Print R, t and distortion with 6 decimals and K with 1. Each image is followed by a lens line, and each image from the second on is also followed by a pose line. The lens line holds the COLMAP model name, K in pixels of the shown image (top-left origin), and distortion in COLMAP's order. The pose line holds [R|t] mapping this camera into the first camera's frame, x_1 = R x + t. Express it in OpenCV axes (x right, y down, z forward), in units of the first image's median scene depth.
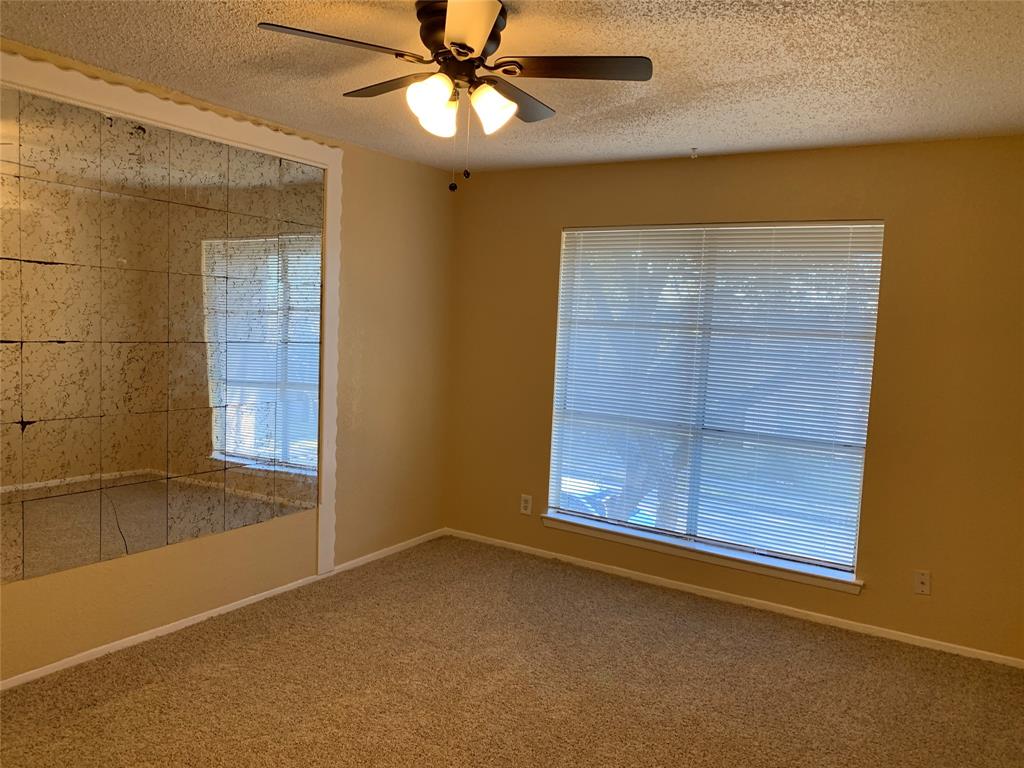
lens RADIAL K [[783.9, 0, 512.0], [0, 783.9, 384.0], [0, 0, 1]] dist [0.012035, -0.016954]
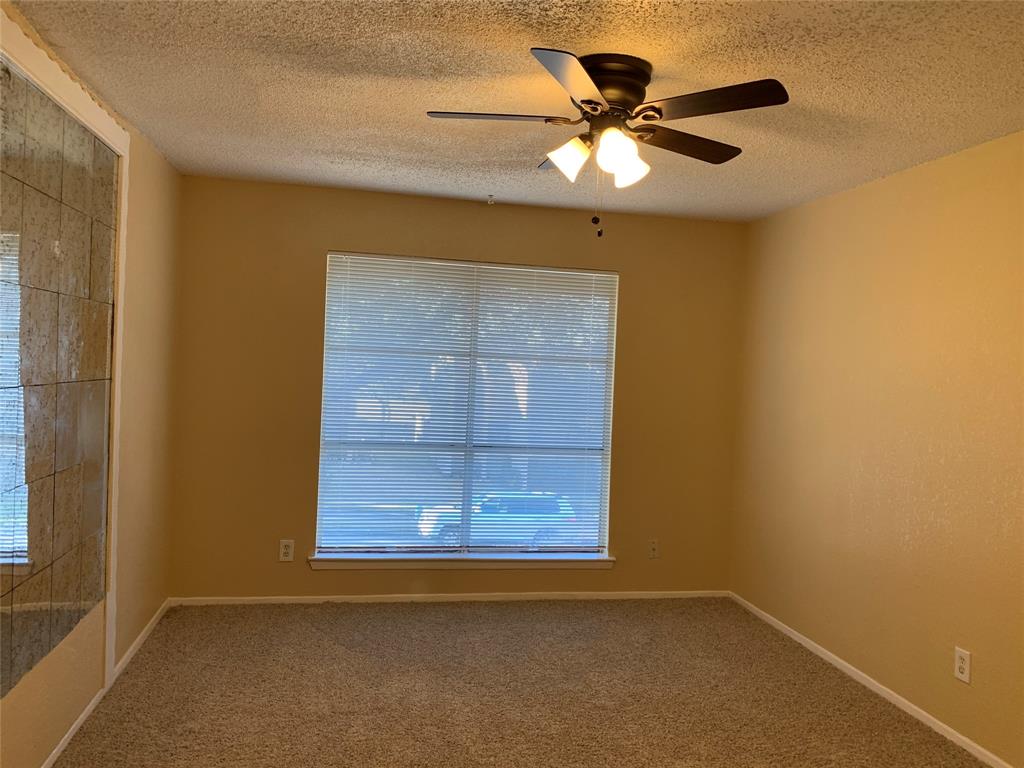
lens RADIAL K [[783.9, 0, 512.0], [0, 783.9, 384.0], [0, 0, 1]] dist [0.012035, -0.016954]
pose [[0.747671, -0.041548, 0.662769, -0.427396], [0.058959, 0.998253, -0.003933, -0.021796], [-0.661447, 0.042017, 0.748814, 0.156433]]
